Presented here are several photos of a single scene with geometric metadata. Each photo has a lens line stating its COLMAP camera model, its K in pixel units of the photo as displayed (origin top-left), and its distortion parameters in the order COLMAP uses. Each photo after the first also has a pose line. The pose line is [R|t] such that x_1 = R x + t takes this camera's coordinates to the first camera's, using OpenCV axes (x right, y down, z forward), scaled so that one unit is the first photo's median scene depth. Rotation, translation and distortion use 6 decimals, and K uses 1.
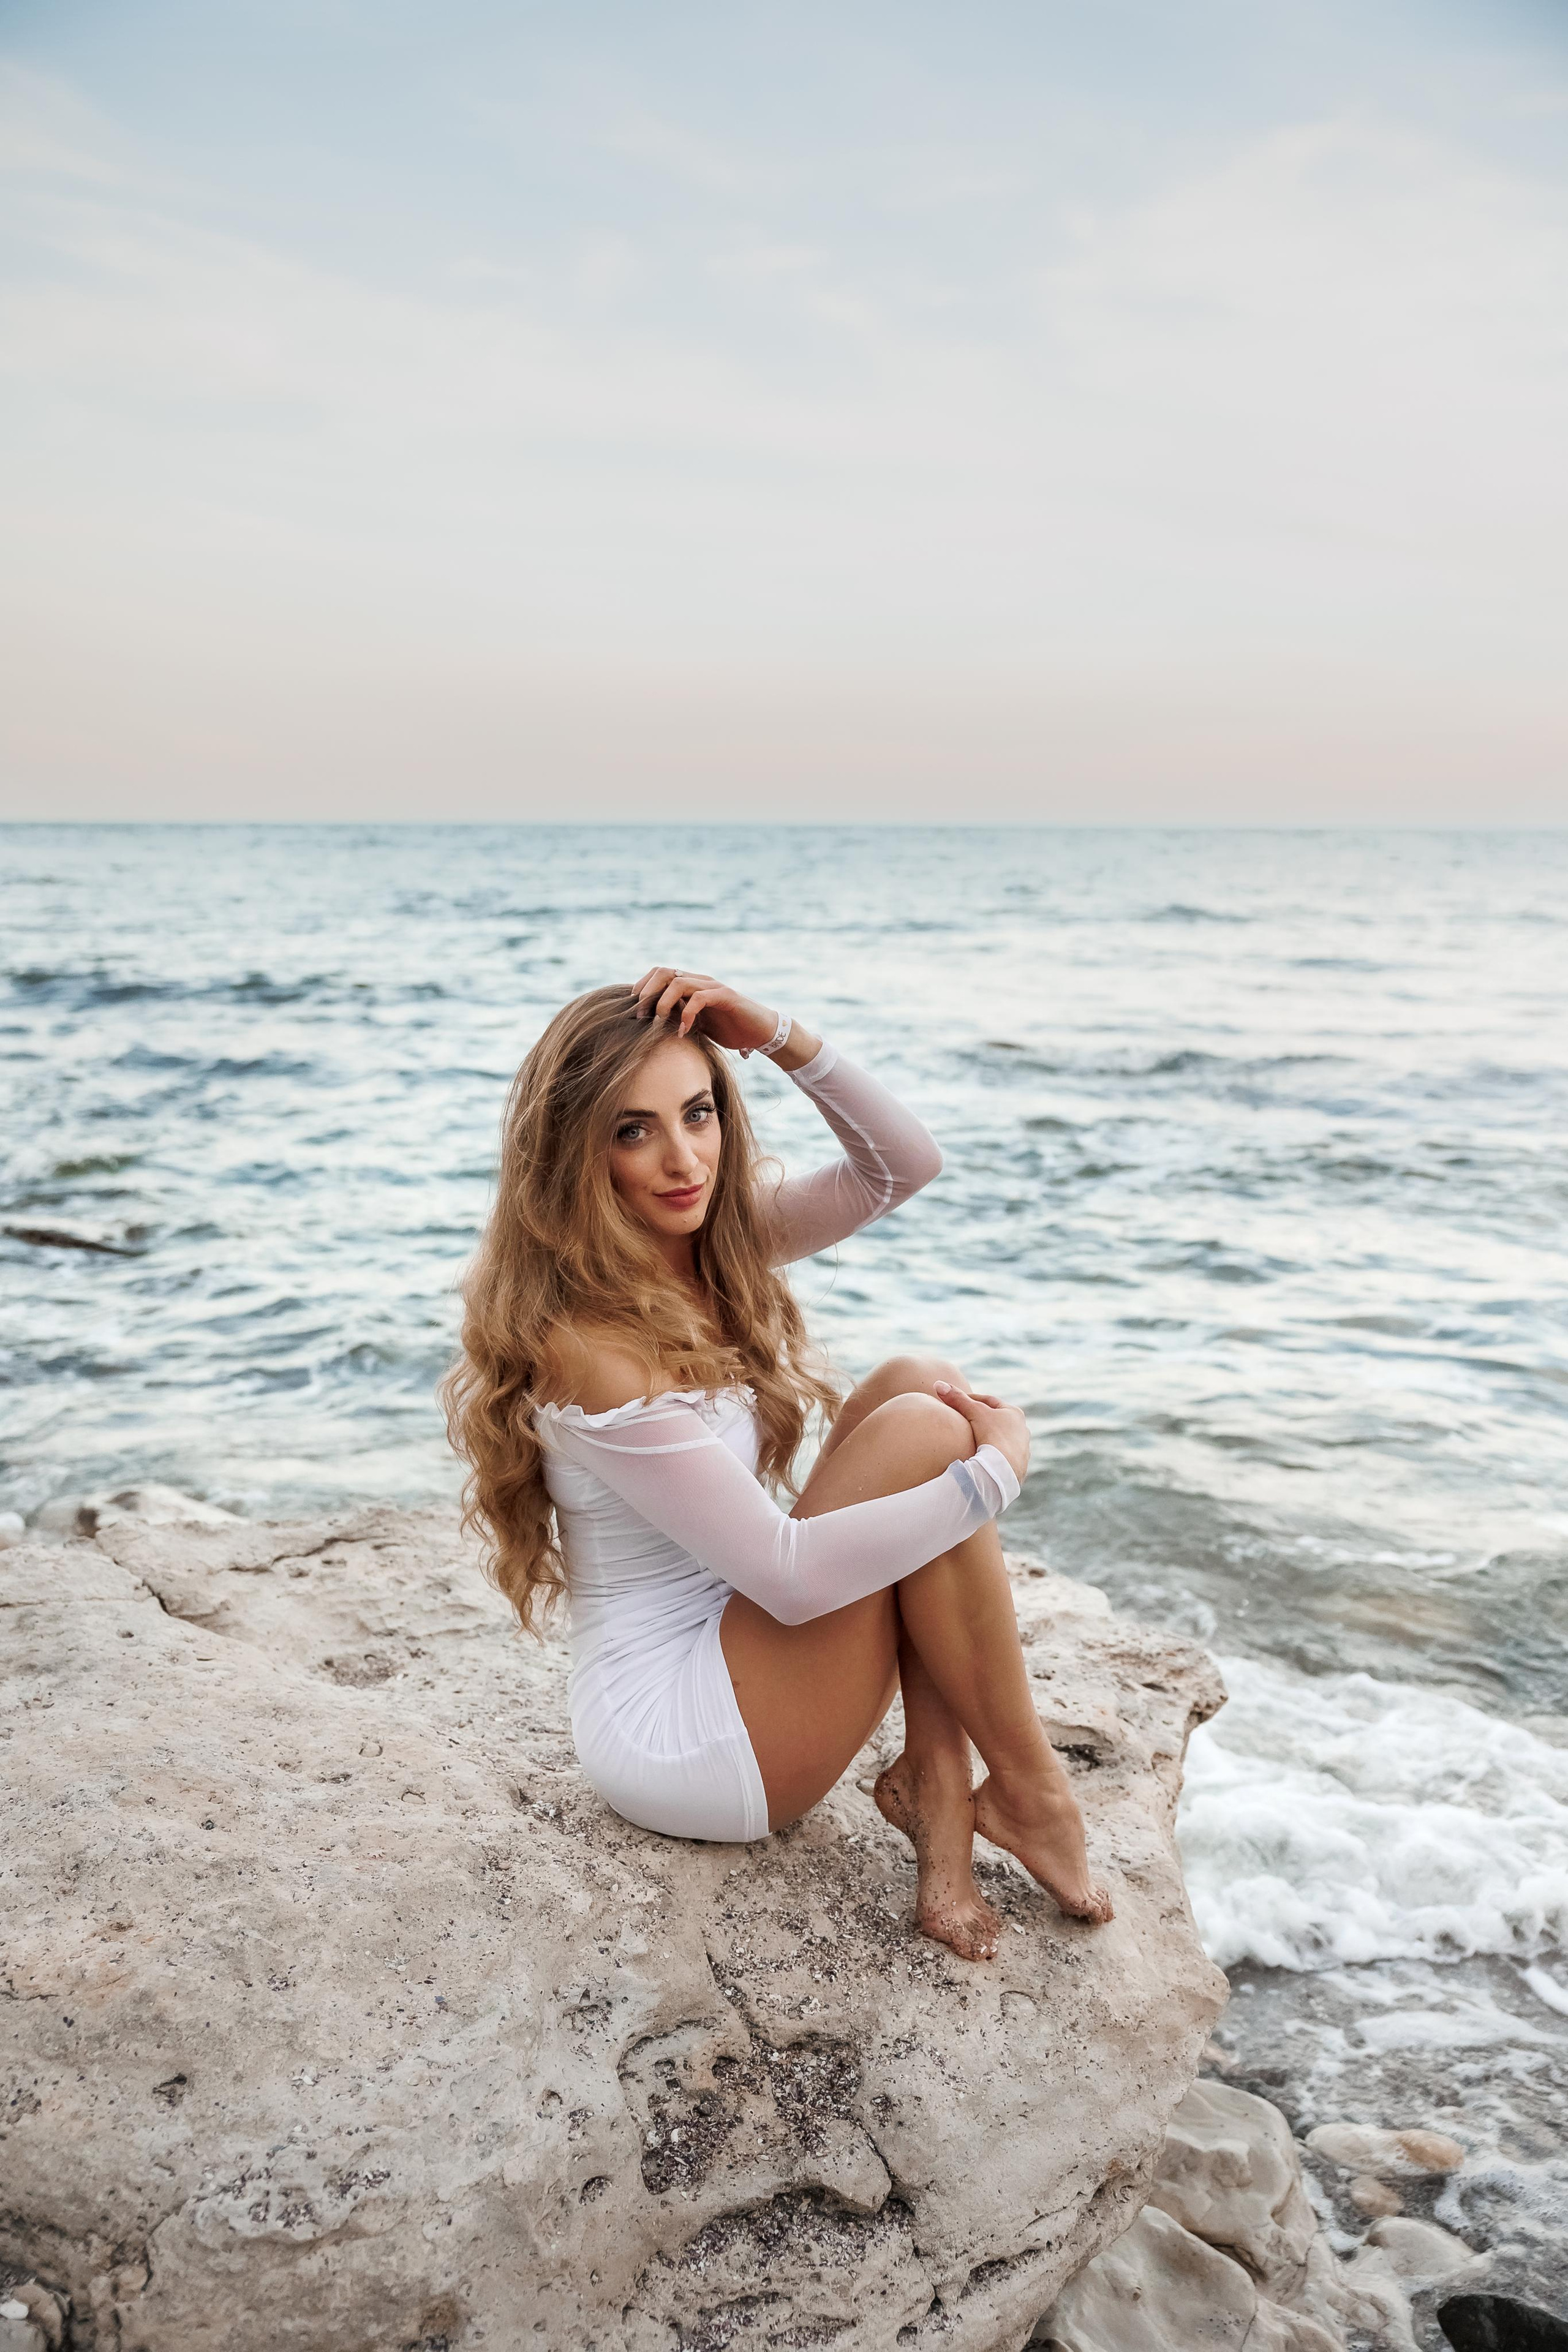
lens RADIAL K [[2055.6, 0, 792.5], [0, 2055.6, 1184.7], [0, 0, 1]] dist [-0.009973, 0.013170]
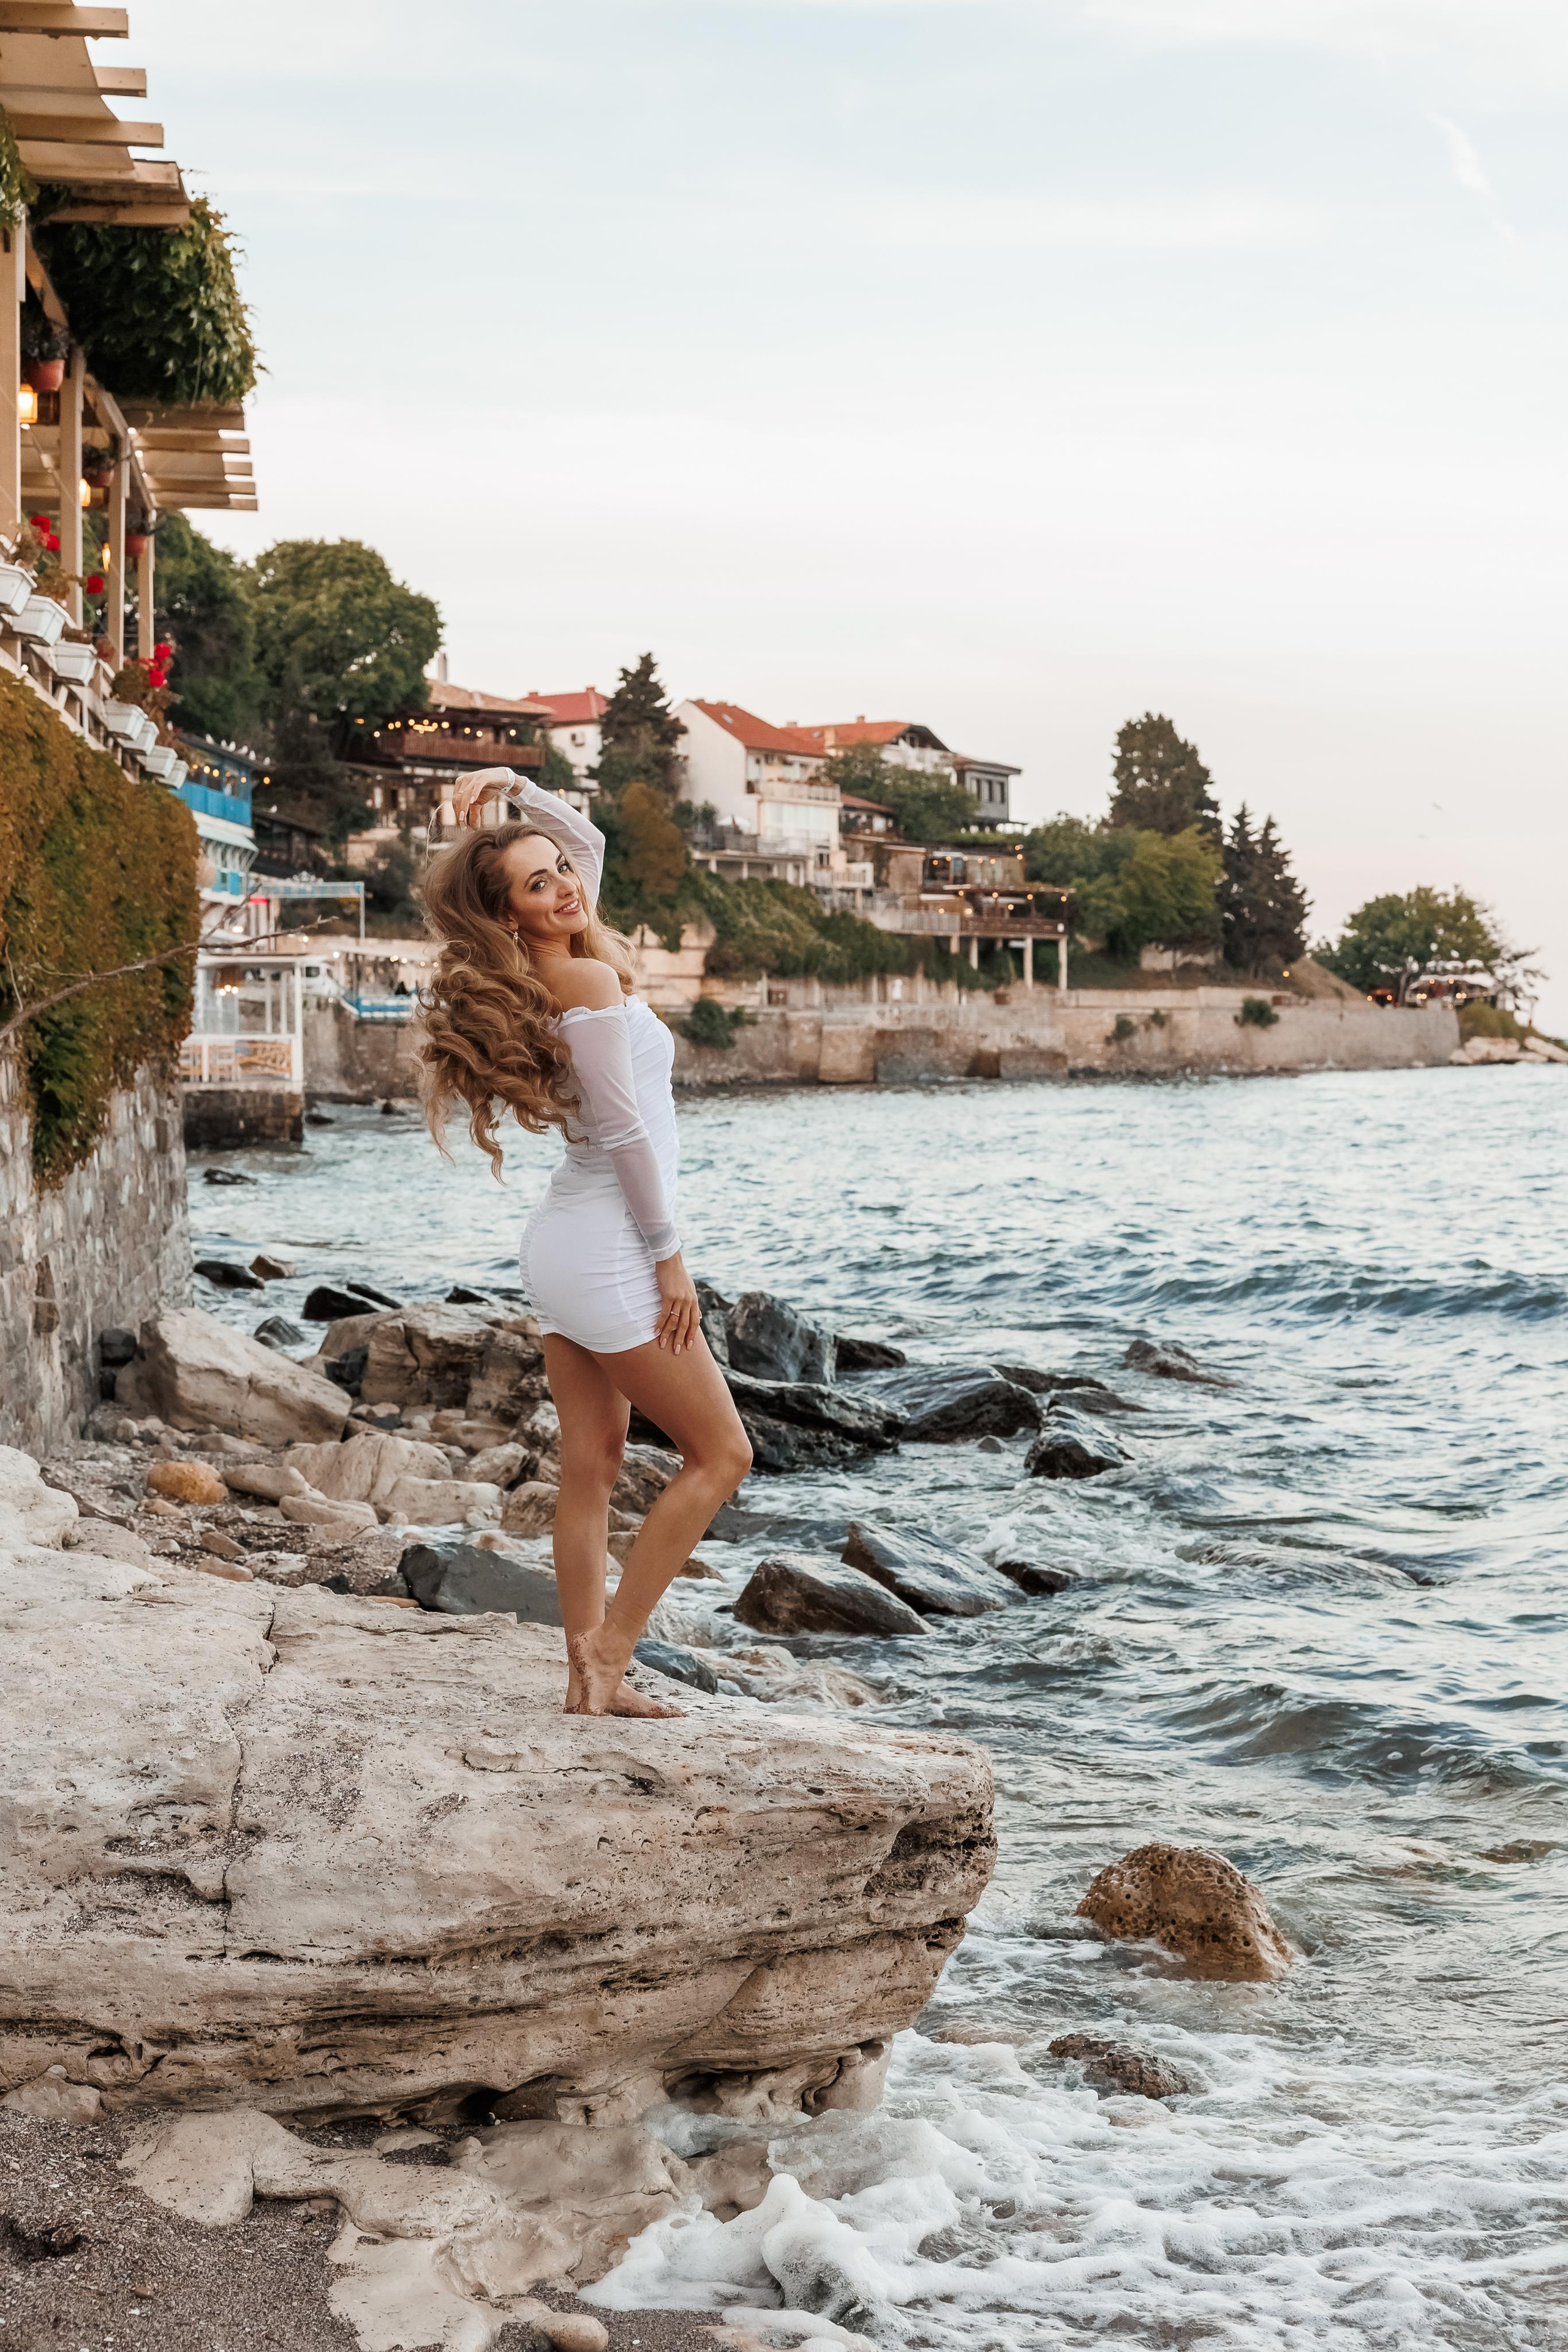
lens RADIAL K [[3566.4, 0, 738.4], [0, 3566.4, 1178.7], [0, 0, 1]] dist [0.011672, 0.029764]
pose [[0.720516, 0.008767, -0.693383, 2.499390], [-0.102746, 0.990233, -0.094247, 0.128503], [0.685784, 0.139149, 0.714379, -0.973677]]
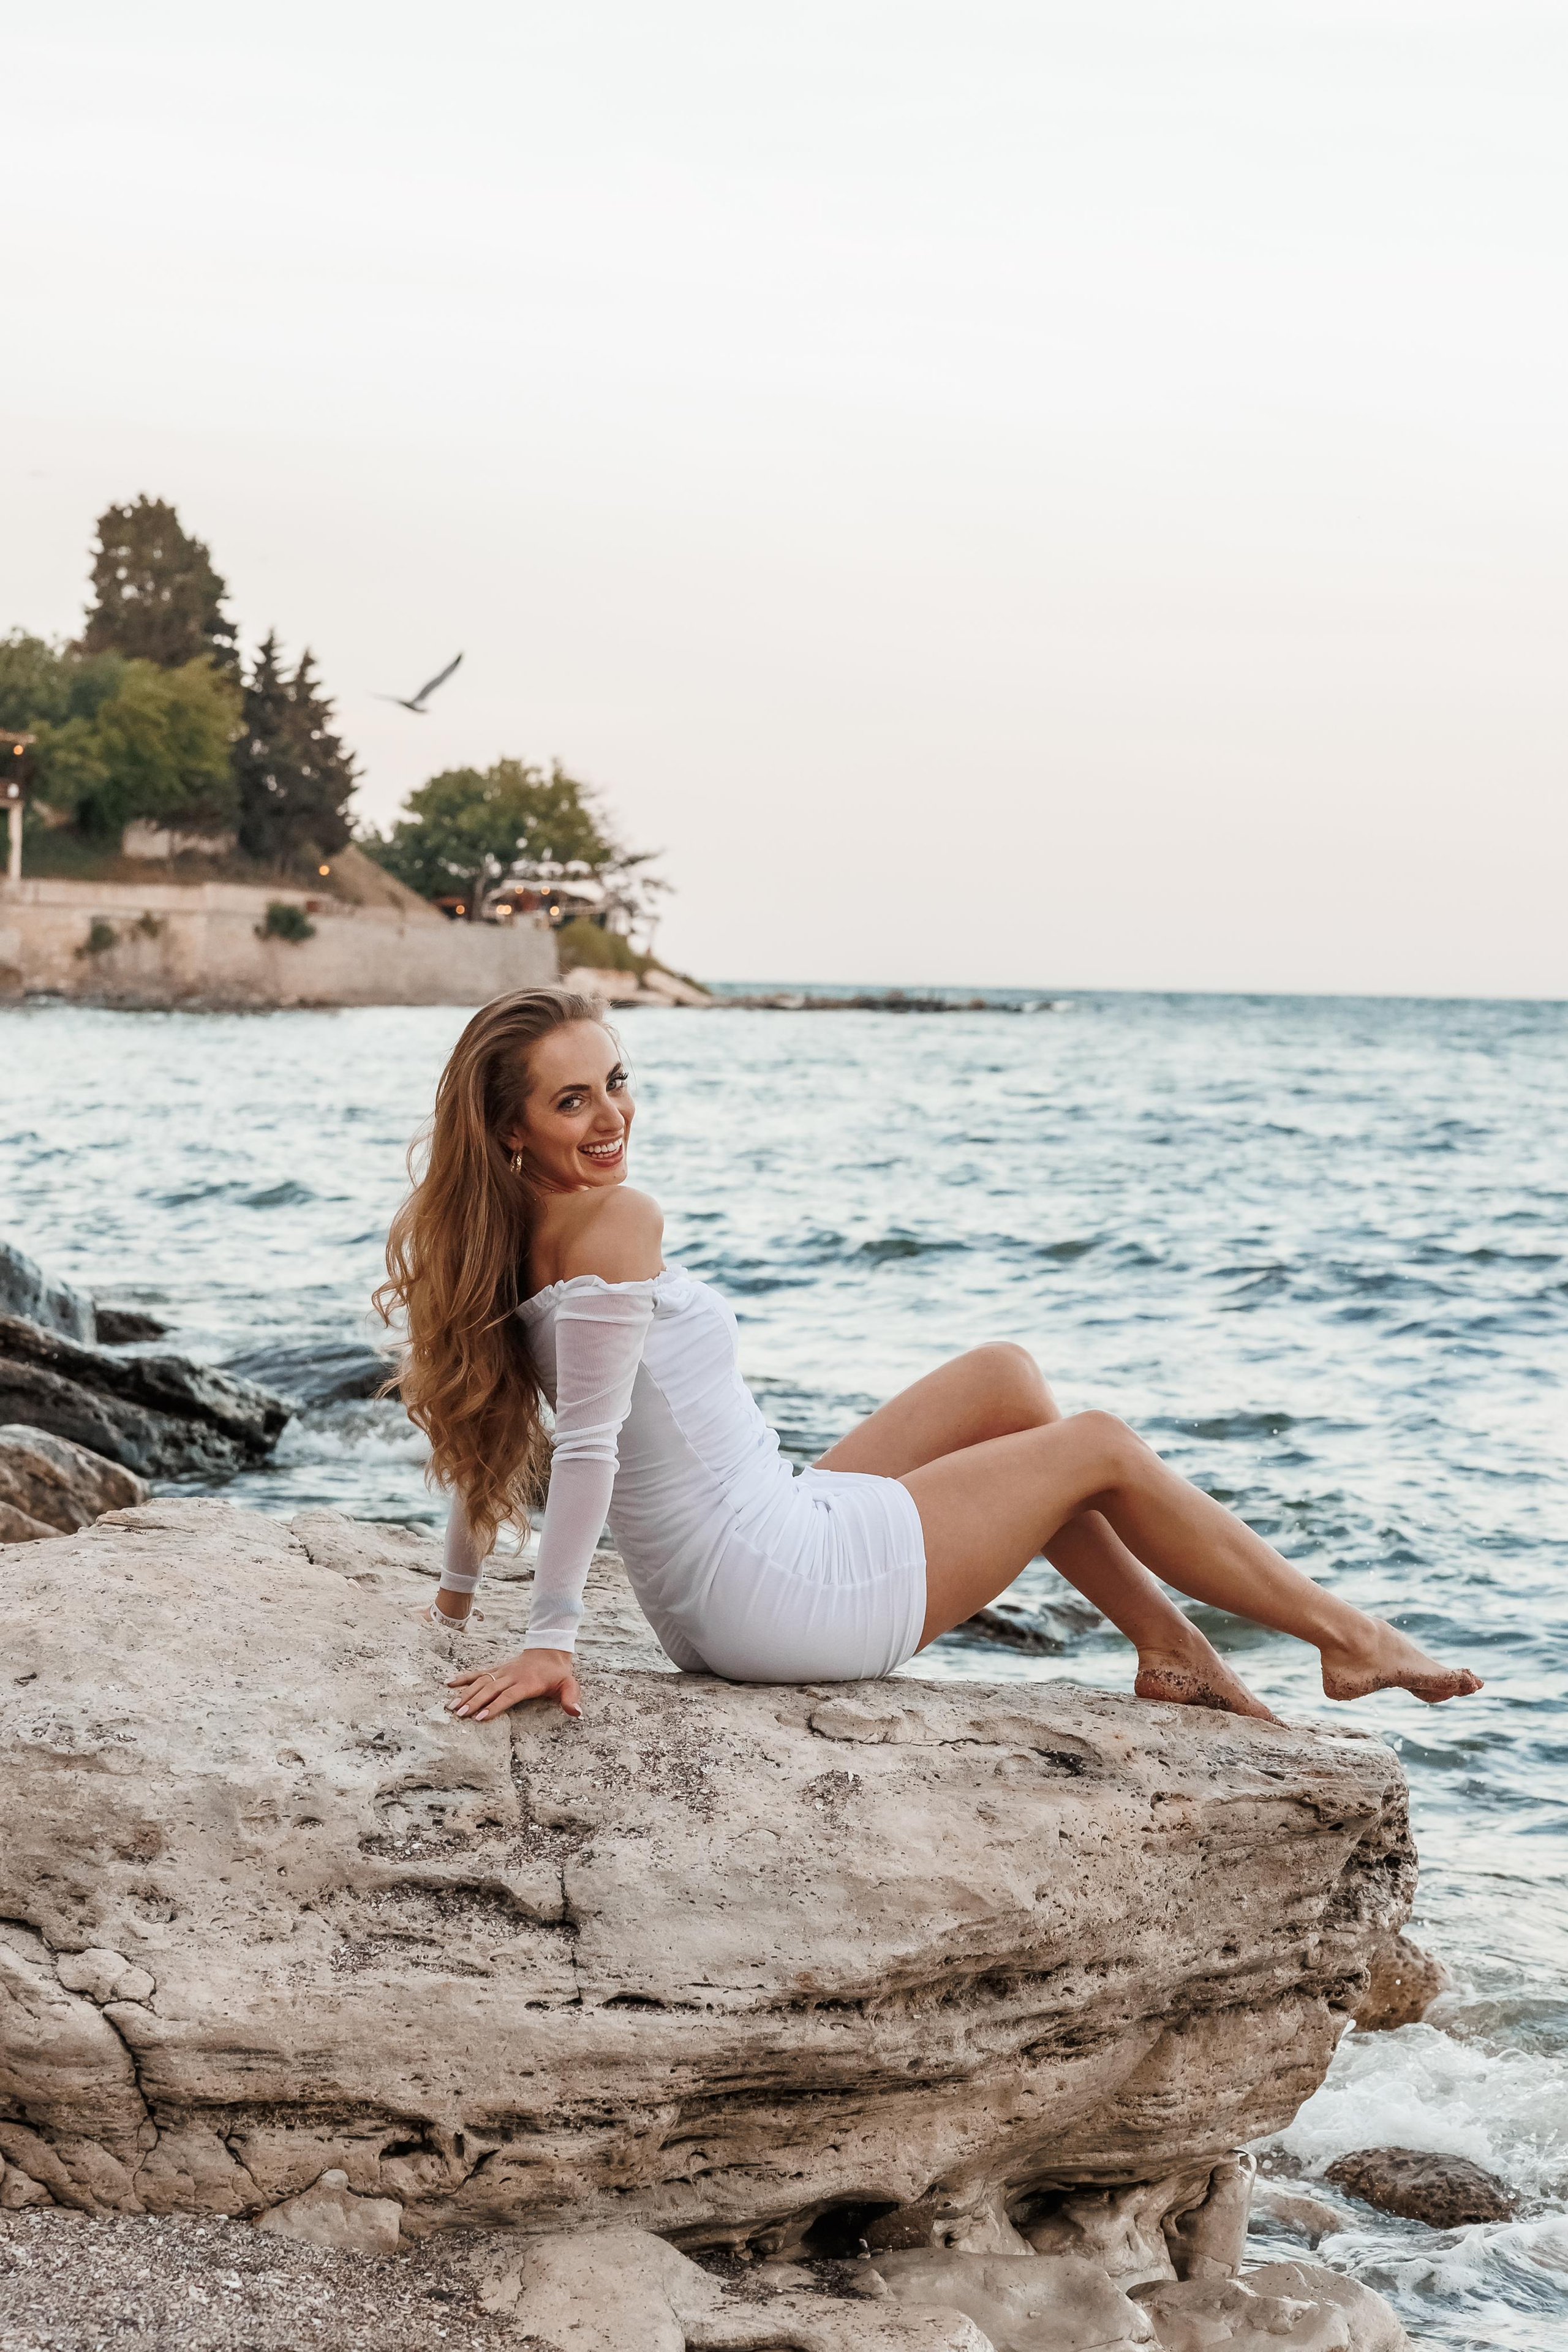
lens RADIAL K [[5009.4, 0, 754.1], [0, 5009.4, 1156.2], [0, 0, 1]] dist [0.031787, 0.056307]
pose [[0.870569, 0.029518, -0.491159, 1.560965], [-0.101975, 0.987350, -0.121410, 0.403775], [0.481363, 0.155781, 0.862567, -1.517345]]
